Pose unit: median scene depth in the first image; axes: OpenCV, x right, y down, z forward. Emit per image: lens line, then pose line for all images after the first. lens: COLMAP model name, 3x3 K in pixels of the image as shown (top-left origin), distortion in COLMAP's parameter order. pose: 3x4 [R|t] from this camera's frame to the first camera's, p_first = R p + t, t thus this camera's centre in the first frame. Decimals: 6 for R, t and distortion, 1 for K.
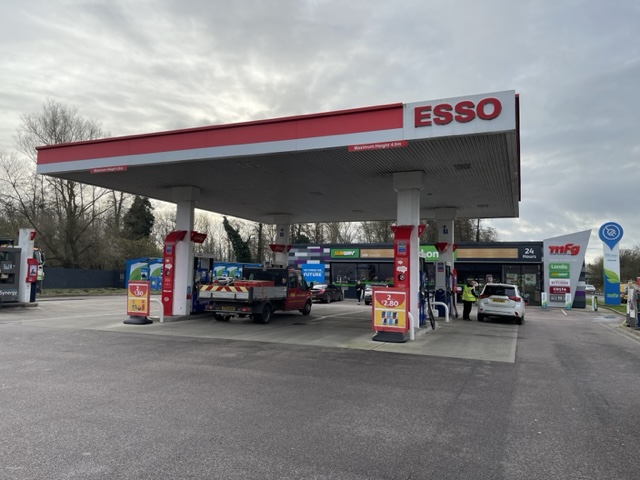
lens RADIAL K [[485.3, 0, 320.0], [0, 485.3, 240.0], [0, 0, 1]] dist [0.000695, -0.000002]
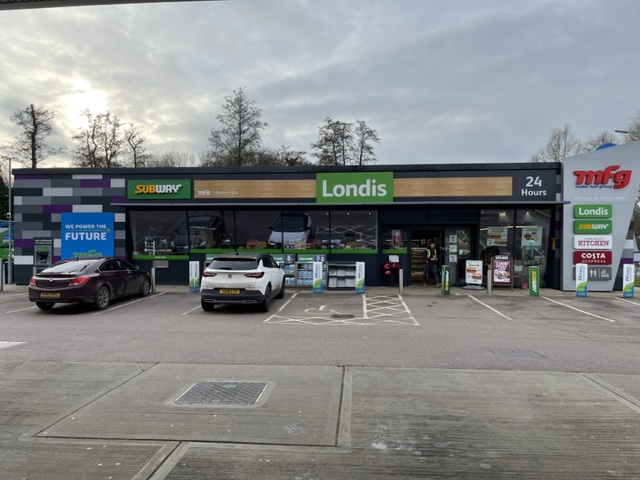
lens RADIAL K [[478.7, 0, 320.0], [0, 478.7, 240.0], [0, 0, 1]] dist [0.054850, 0.000498]
pose [[0.954459, -0.018930, 0.297742, 0.066850], [-0.003095, 0.997303, 0.073330, 0.046757], [-0.298327, -0.070913, 0.951826, 0.577544]]
